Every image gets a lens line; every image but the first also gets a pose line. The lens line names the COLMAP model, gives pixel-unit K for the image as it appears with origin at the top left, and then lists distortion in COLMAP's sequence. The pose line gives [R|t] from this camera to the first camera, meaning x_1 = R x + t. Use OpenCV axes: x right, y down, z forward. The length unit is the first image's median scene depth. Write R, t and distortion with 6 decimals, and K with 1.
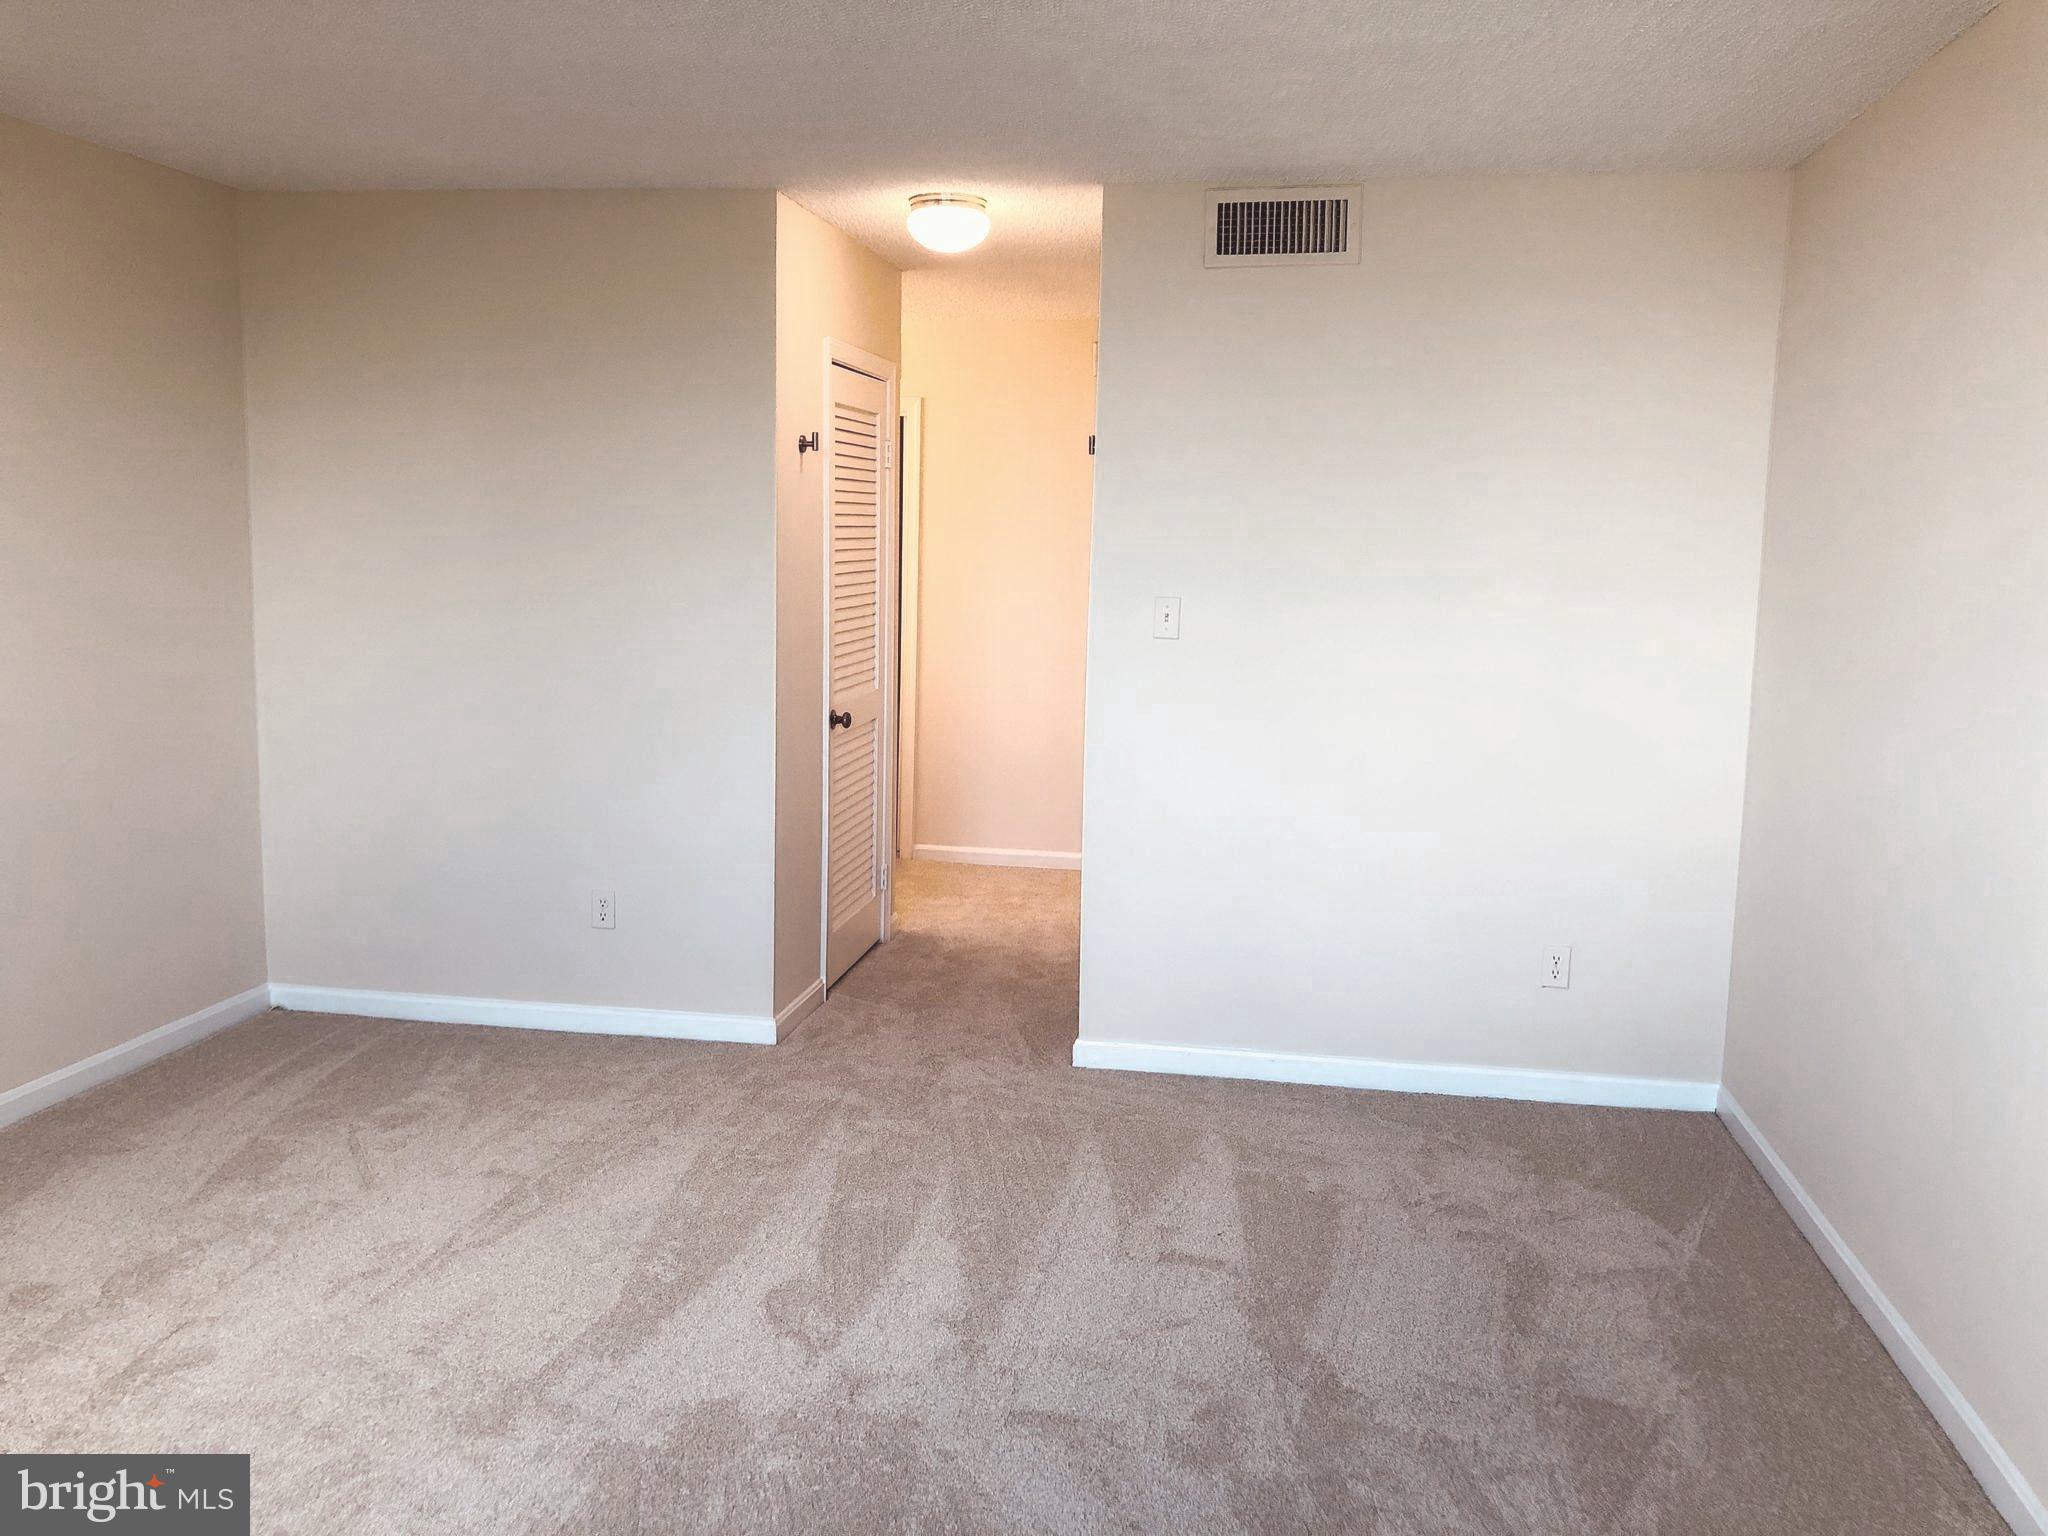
lens RADIAL K [[1650.3, 0, 1027.2], [0, 1650.3, 728.9], [0, 0, 1]] dist [-0.029567, 0.002749]
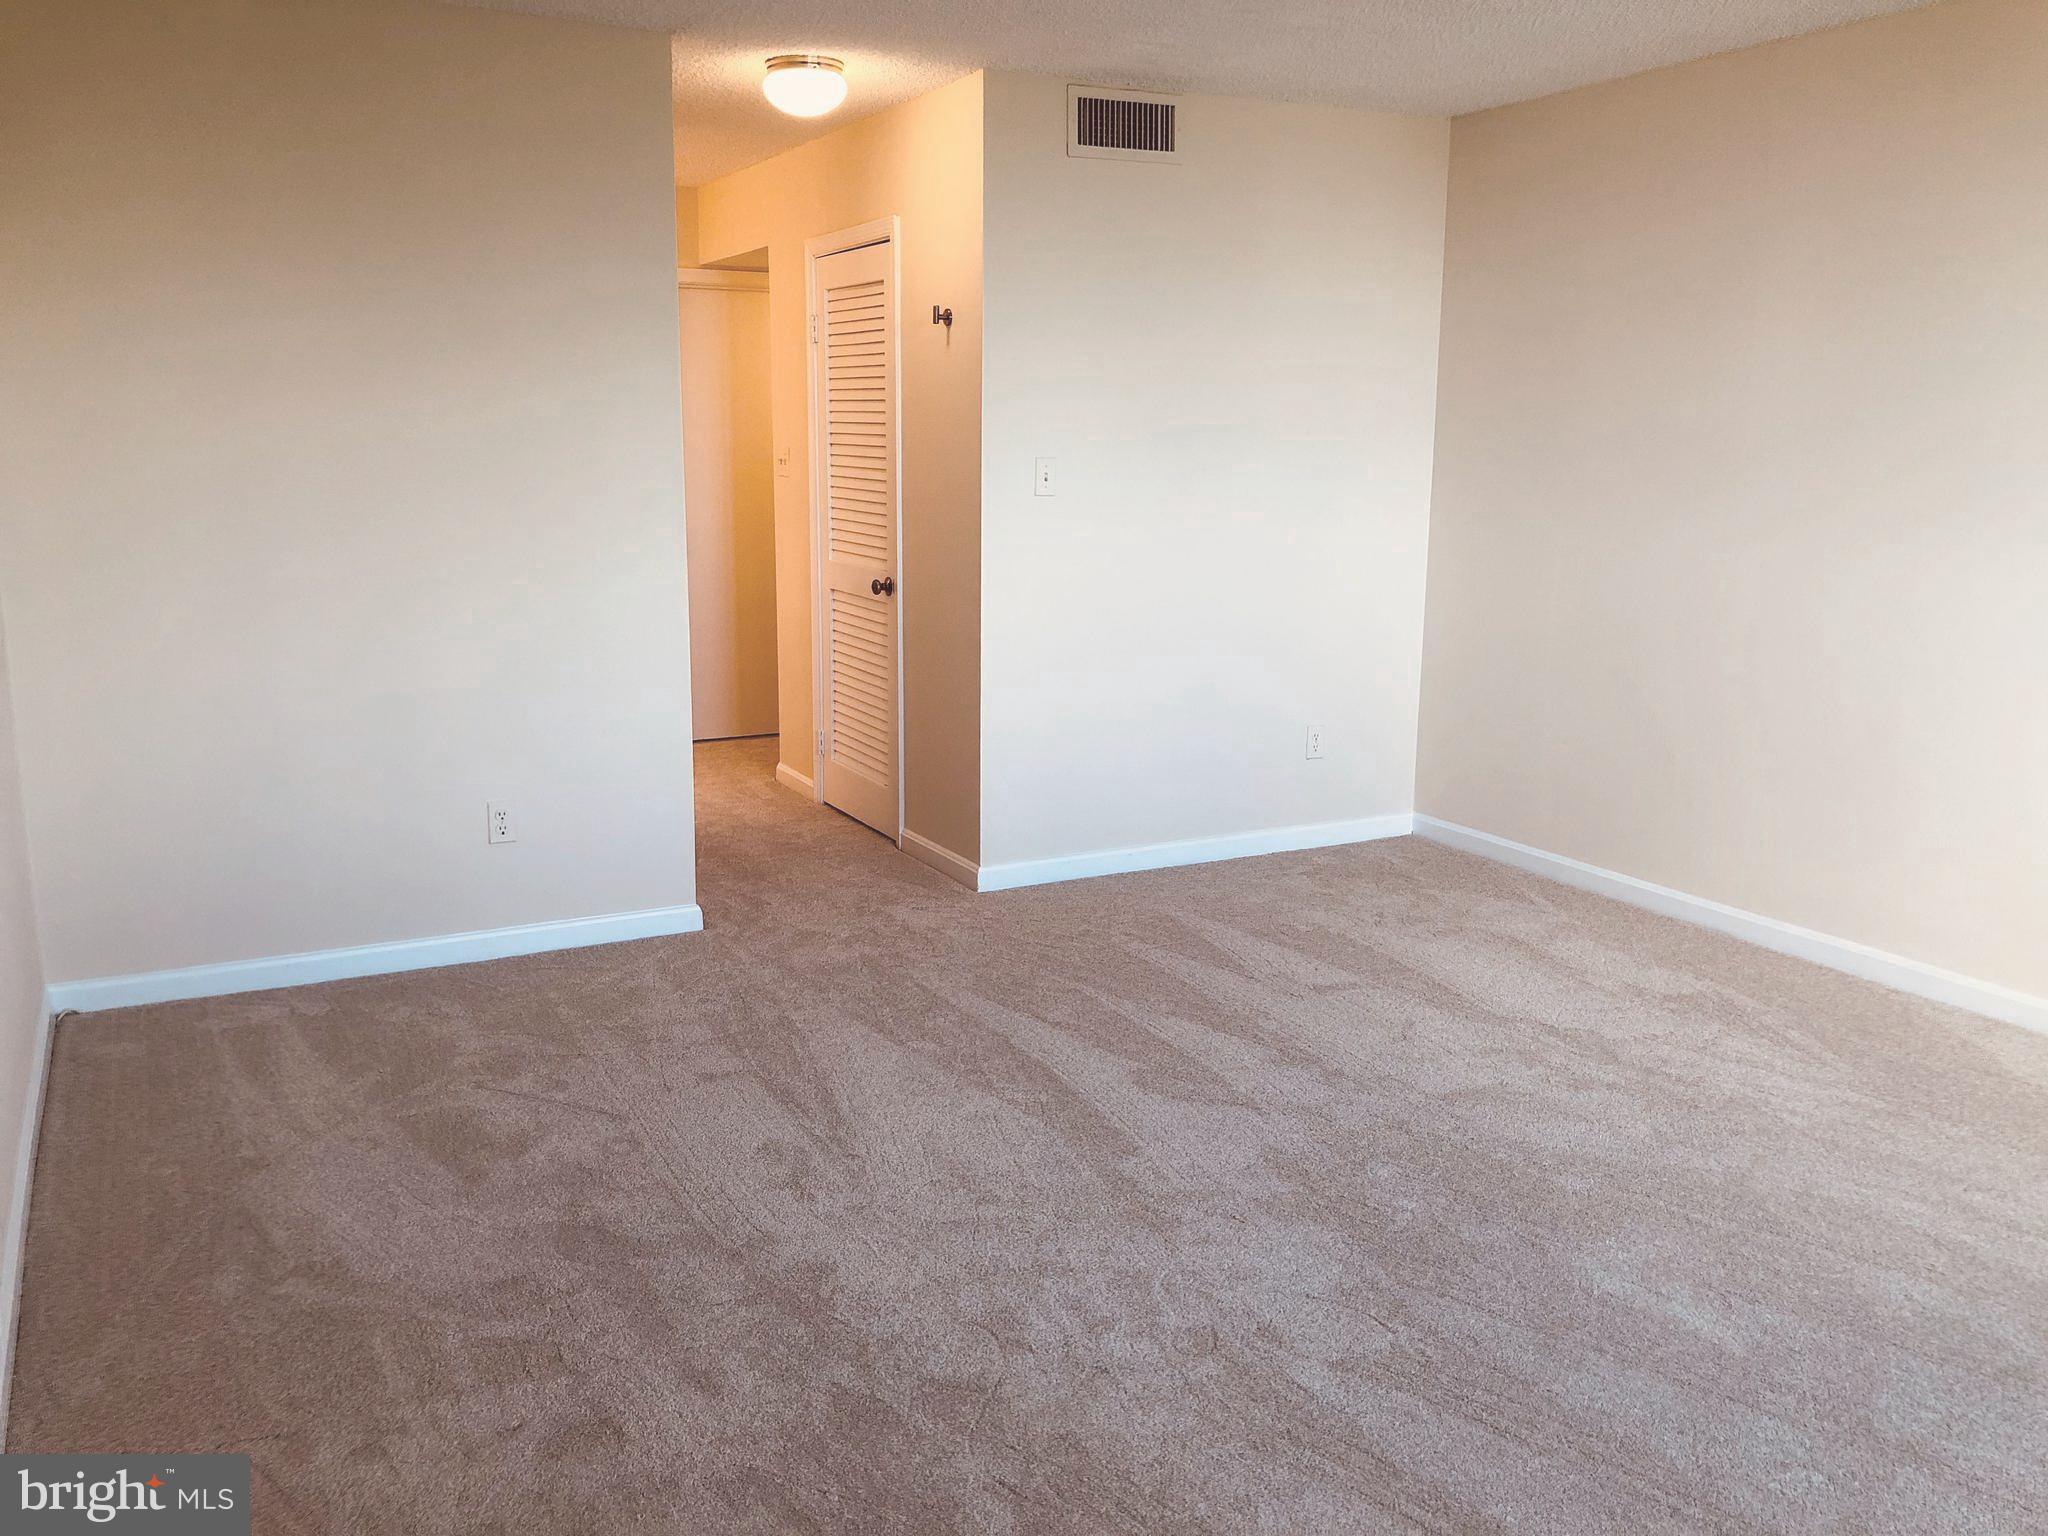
lens RADIAL K [[1611.7, 0, 1024.0], [0, 1611.7, 768.0], [0, 0, 1]] dist [0.011475, -0.105441]
pose [[0.814040, -0.138272, 0.564110, -0.588377], [0.080216, 0.988706, 0.126590, -0.012995], [-0.575243, -0.057799, 0.815938, 0.111093]]
